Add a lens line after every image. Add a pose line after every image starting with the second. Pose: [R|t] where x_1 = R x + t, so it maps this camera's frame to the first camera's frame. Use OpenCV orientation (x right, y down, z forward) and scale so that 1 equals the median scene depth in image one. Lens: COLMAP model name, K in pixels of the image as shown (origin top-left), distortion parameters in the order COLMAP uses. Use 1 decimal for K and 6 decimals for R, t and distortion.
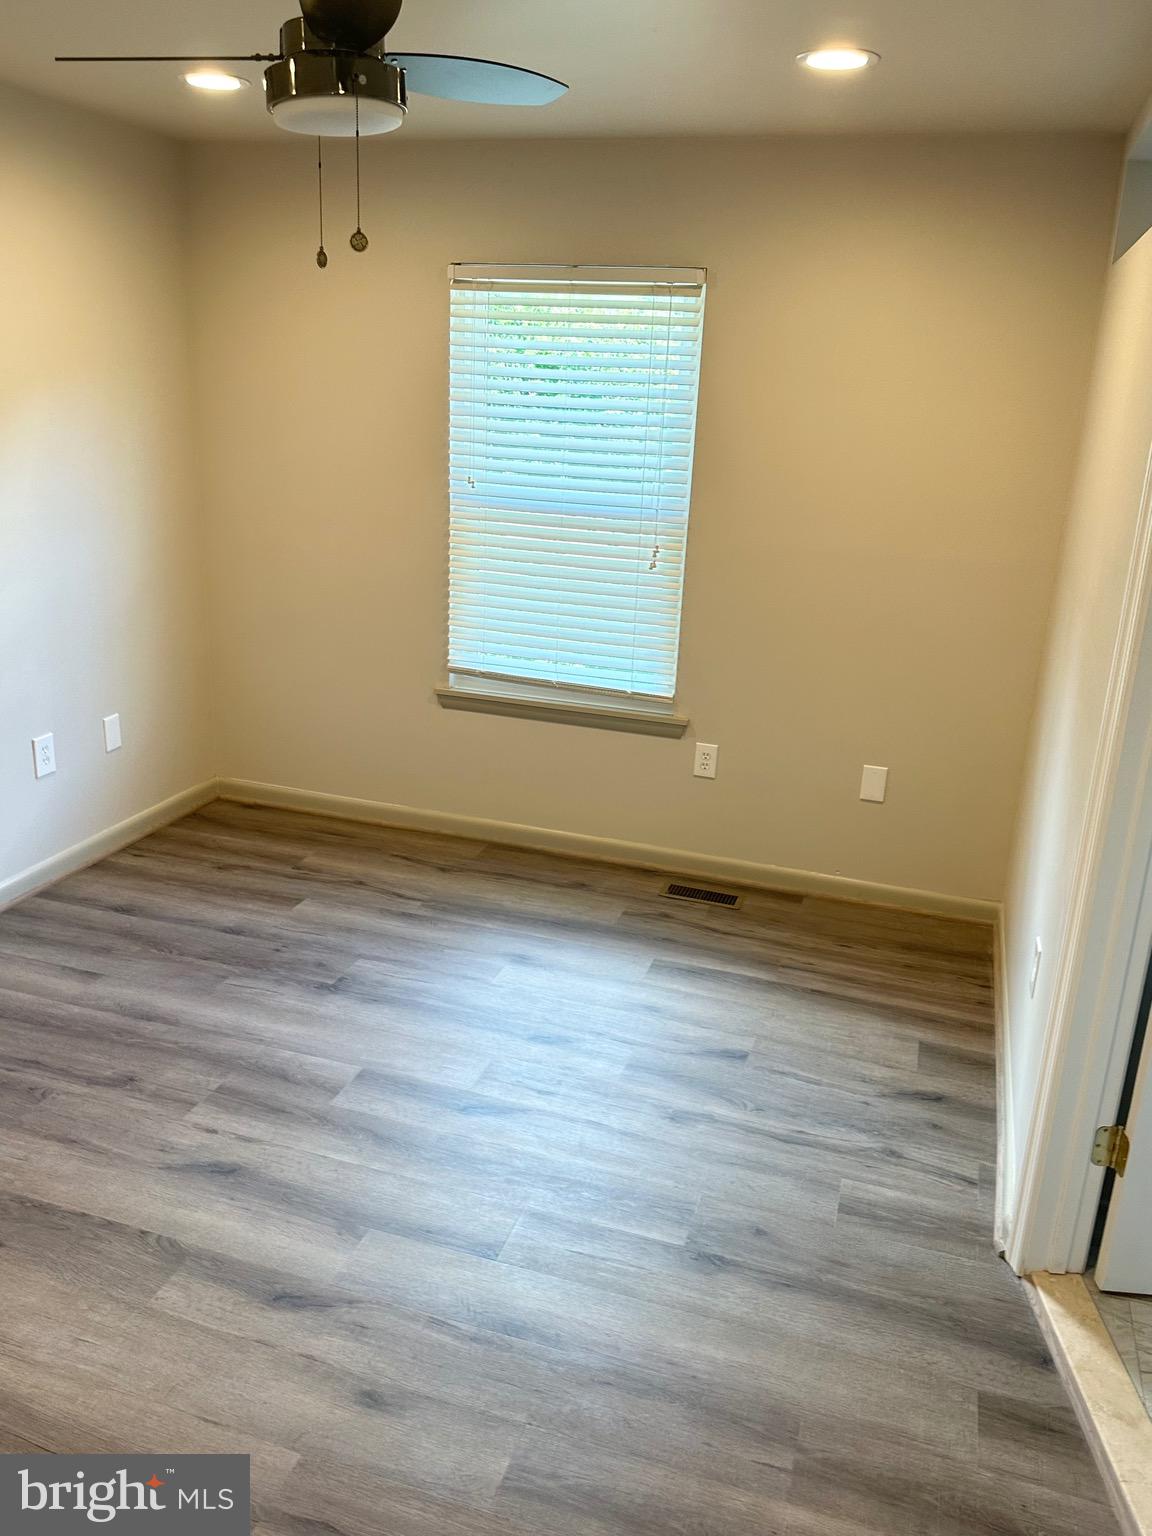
lens RADIAL K [[1204.4, 0, 576.0], [0, 1204.4, 768.0], [0, 0, 1]] dist [0.077526, -0.121020]
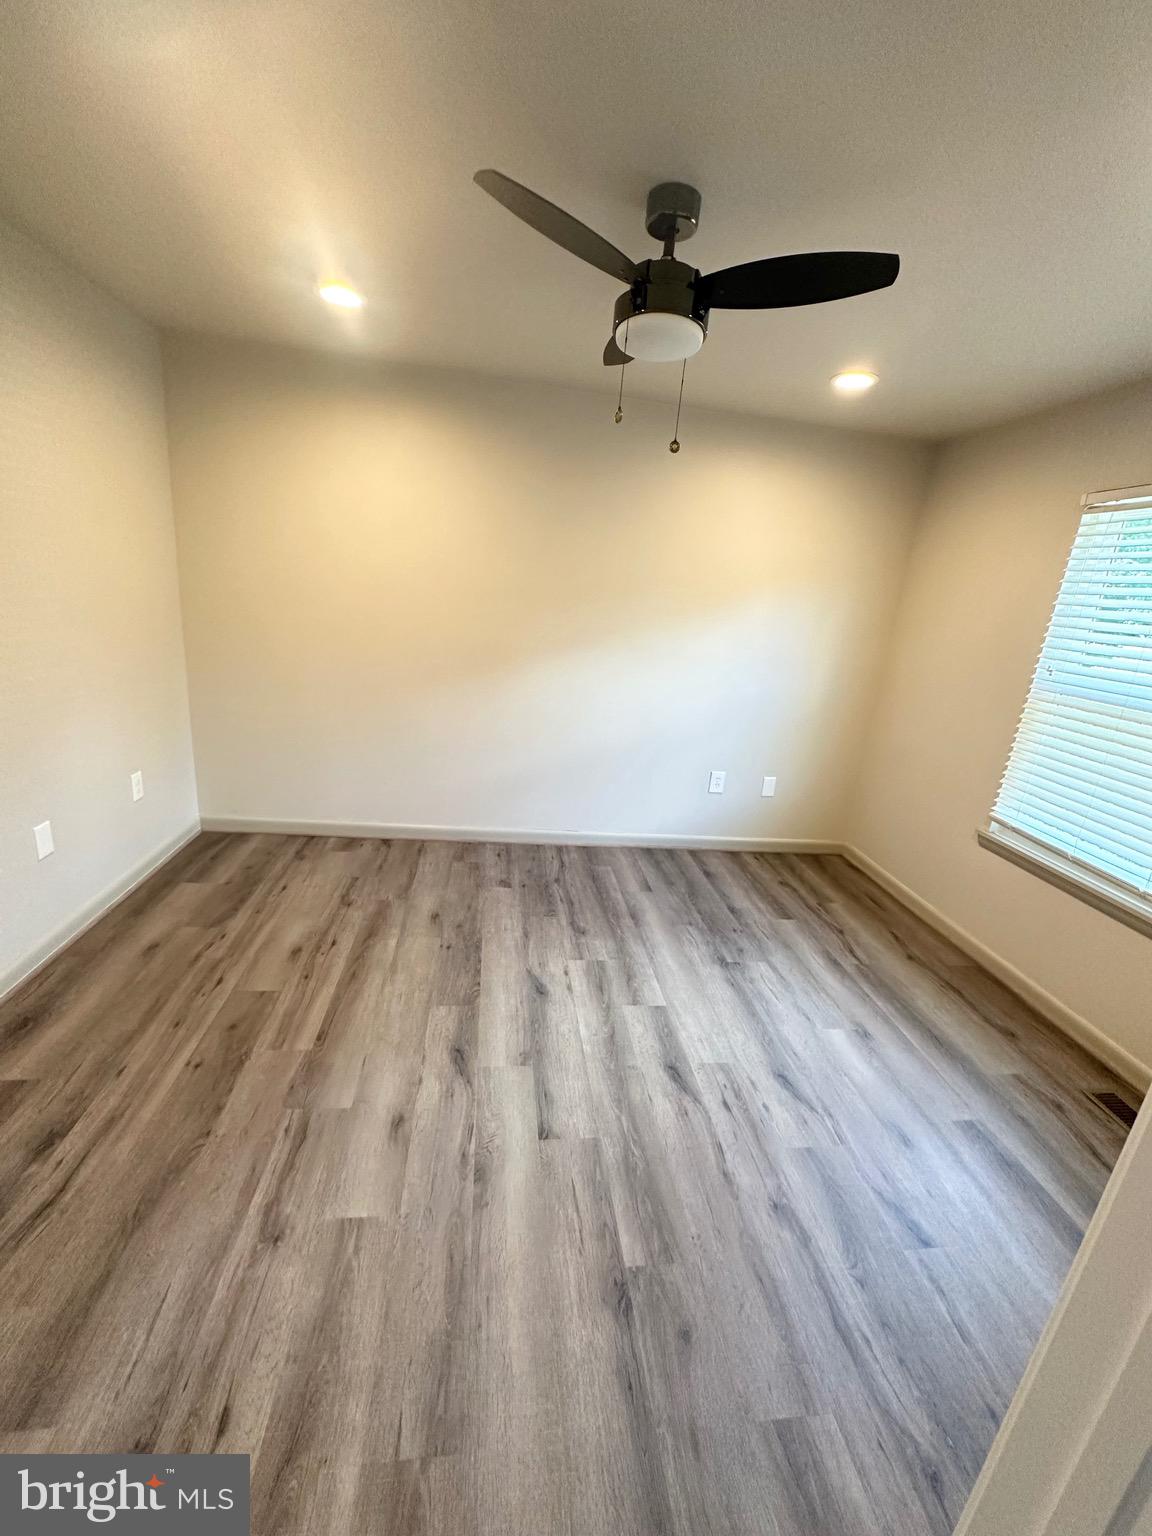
lens RADIAL K [[622.9, 0, 576.0], [0, 622.9, 768.0], [0, 0, 1]] dist [-0.000573, 0.000444]
pose [[0.425206, 0.251495, -0.869454, 0.315903], [-0.354148, 0.930261, 0.095888, -0.048803], [0.832934, 0.267143, 0.484618, 0.398579]]
